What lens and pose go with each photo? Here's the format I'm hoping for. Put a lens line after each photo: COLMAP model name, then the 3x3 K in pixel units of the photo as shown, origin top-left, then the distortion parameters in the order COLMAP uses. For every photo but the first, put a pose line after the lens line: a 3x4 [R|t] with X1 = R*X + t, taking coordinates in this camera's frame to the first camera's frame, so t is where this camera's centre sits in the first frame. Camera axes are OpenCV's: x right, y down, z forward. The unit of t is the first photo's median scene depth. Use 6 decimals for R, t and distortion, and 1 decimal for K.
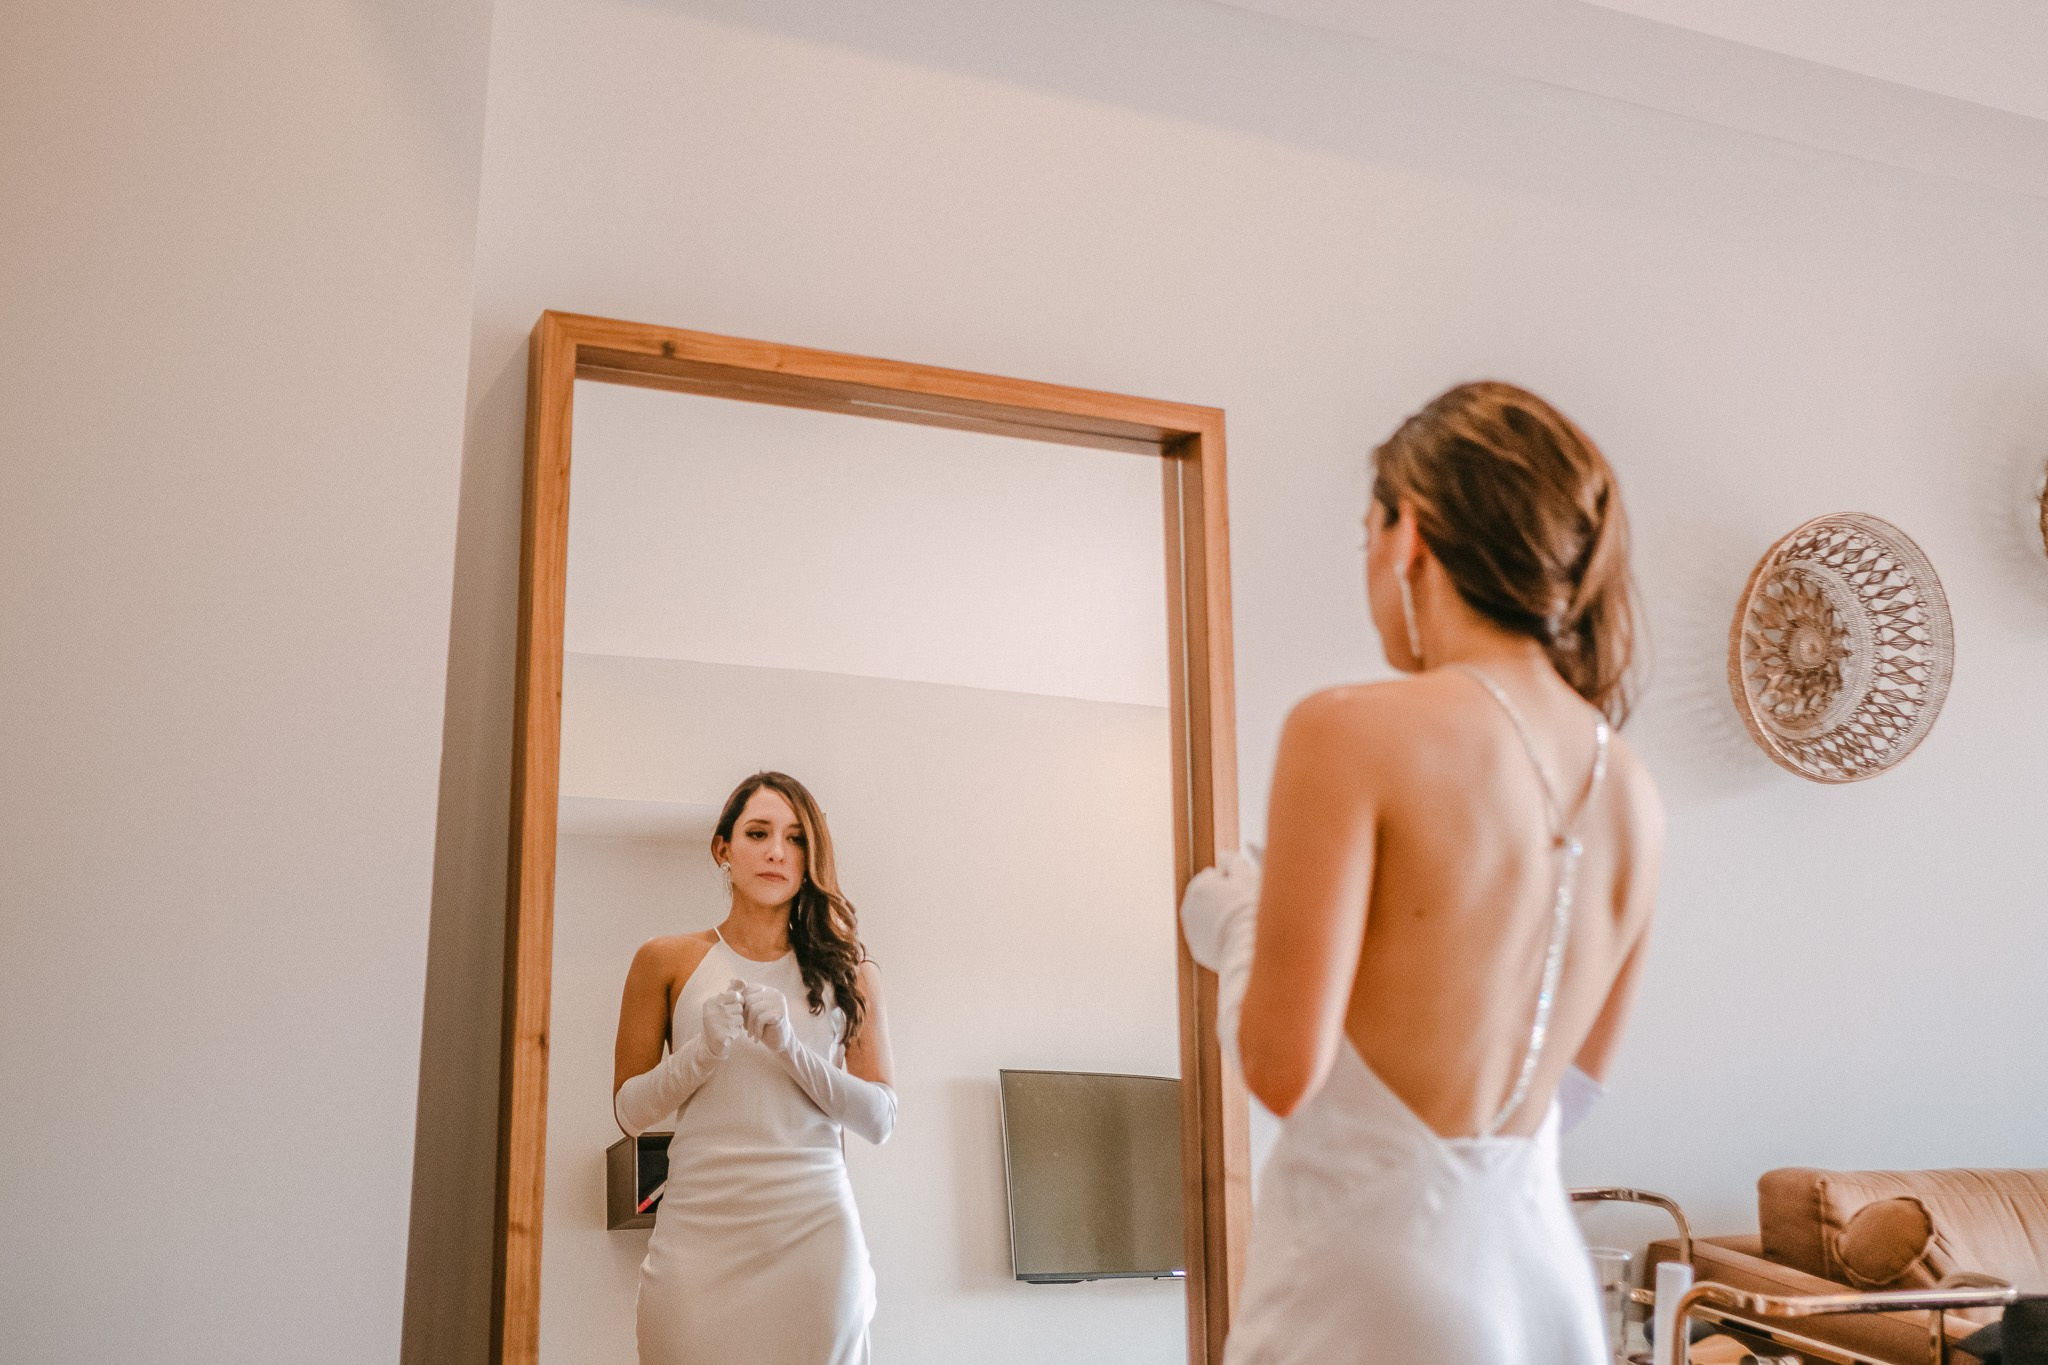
lens RADIAL K [[2112.1, 0, 1028.4], [0, 2112.1, 677.0], [0, 0, 1]] dist [-0.069300, 0.172438]
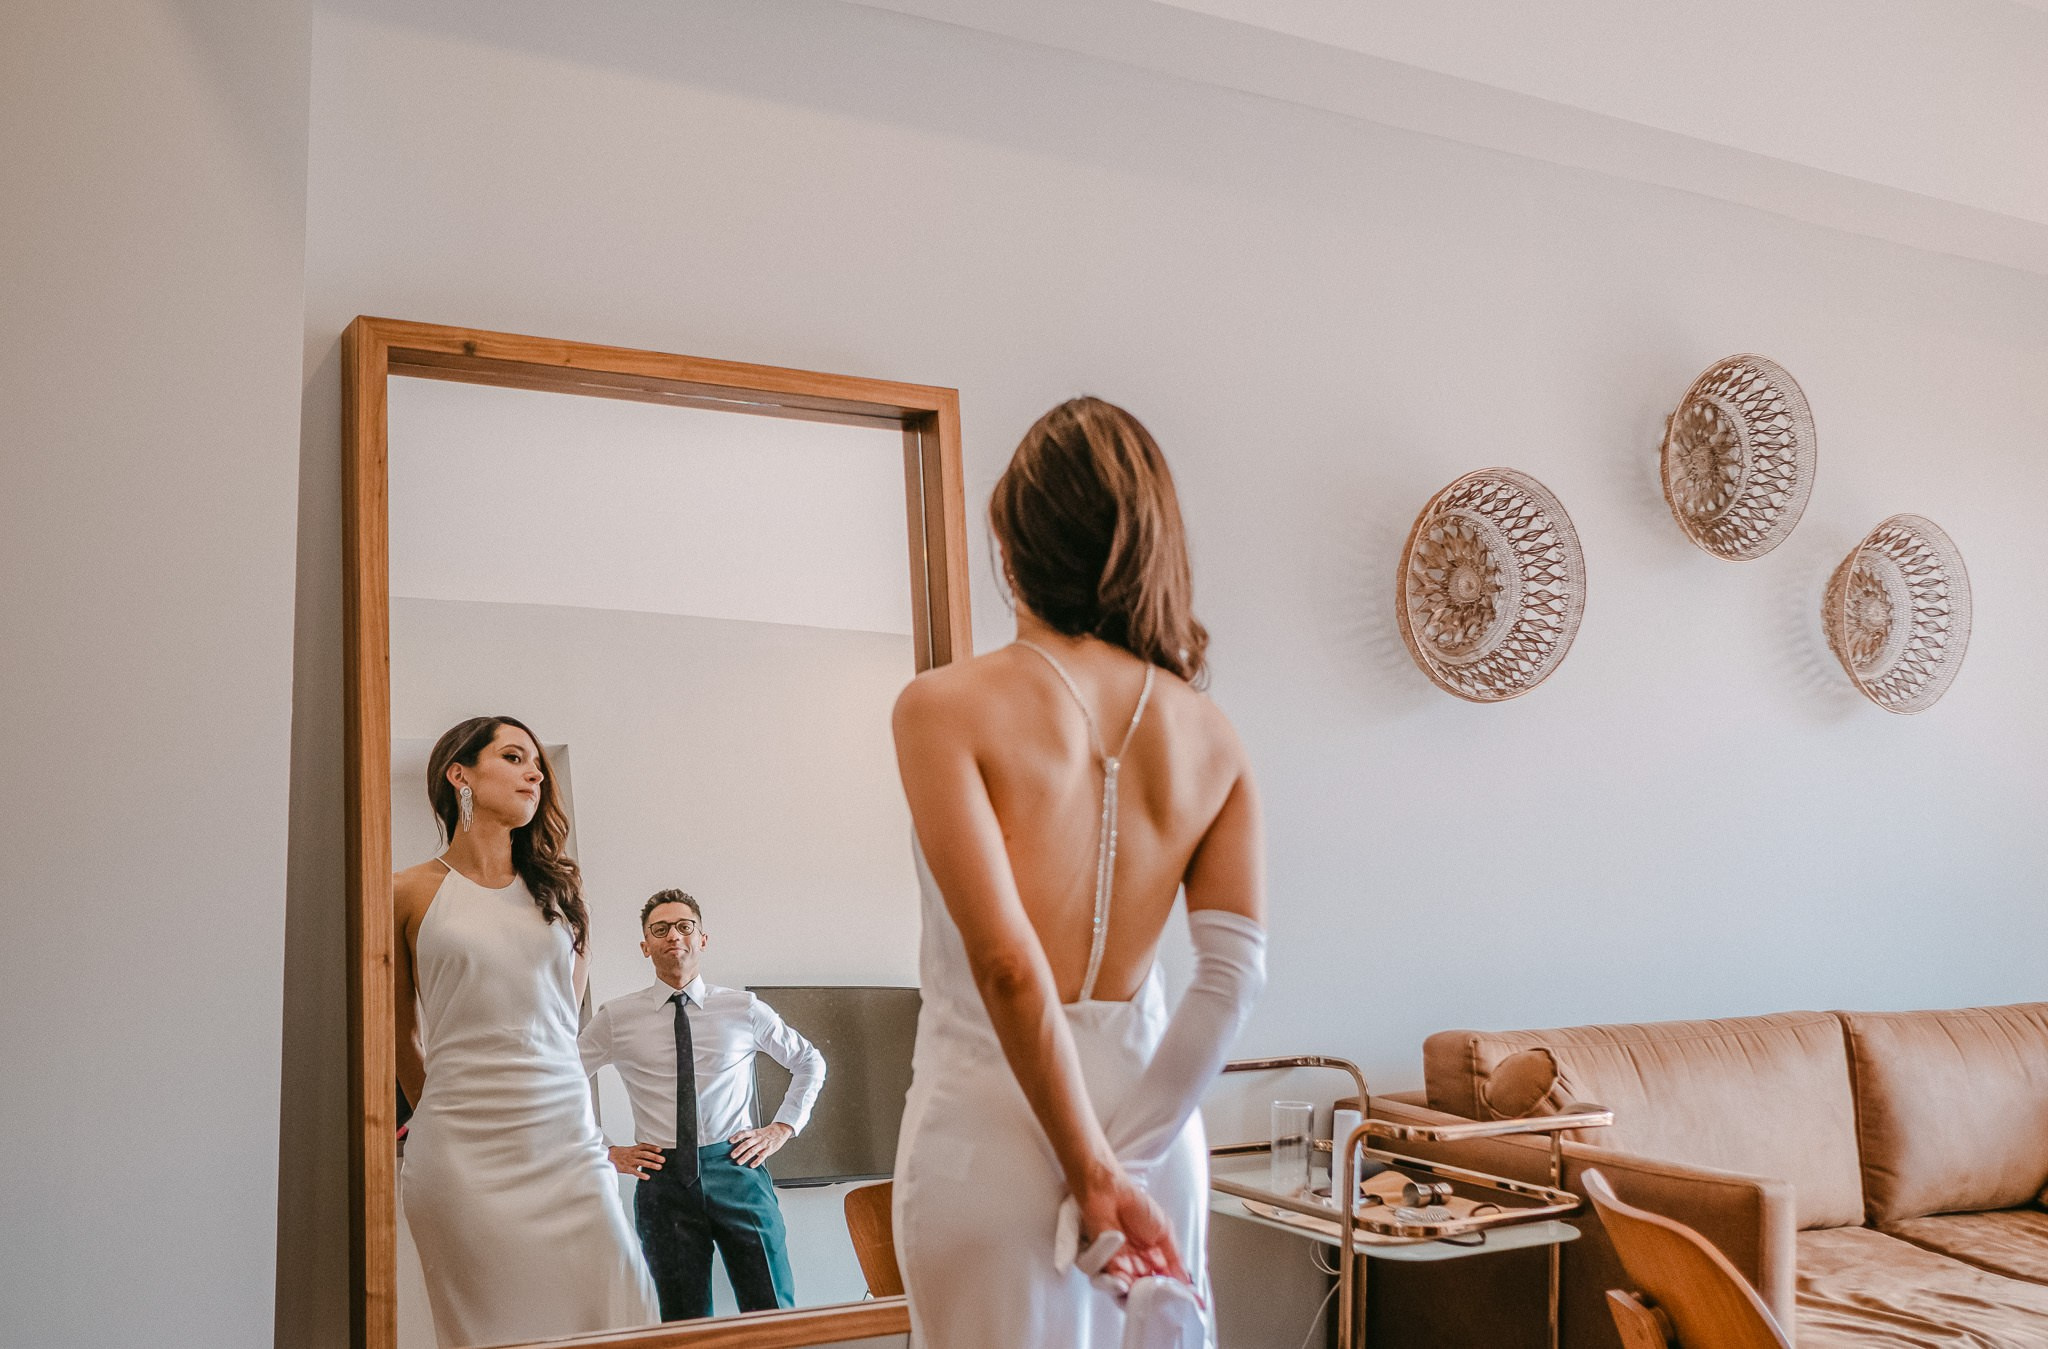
lens RADIAL K [[2215.7, 0, 1031.0], [0, 2215.7, 681.7], [0, 0, 1]] dist [-0.084467, 0.171003]
pose [[0.990821, -0.023987, 0.133037, -0.026651], [0.018182, 0.998836, 0.044679, -0.019303], [-0.133954, -0.041850, 0.990104, -0.169027]]
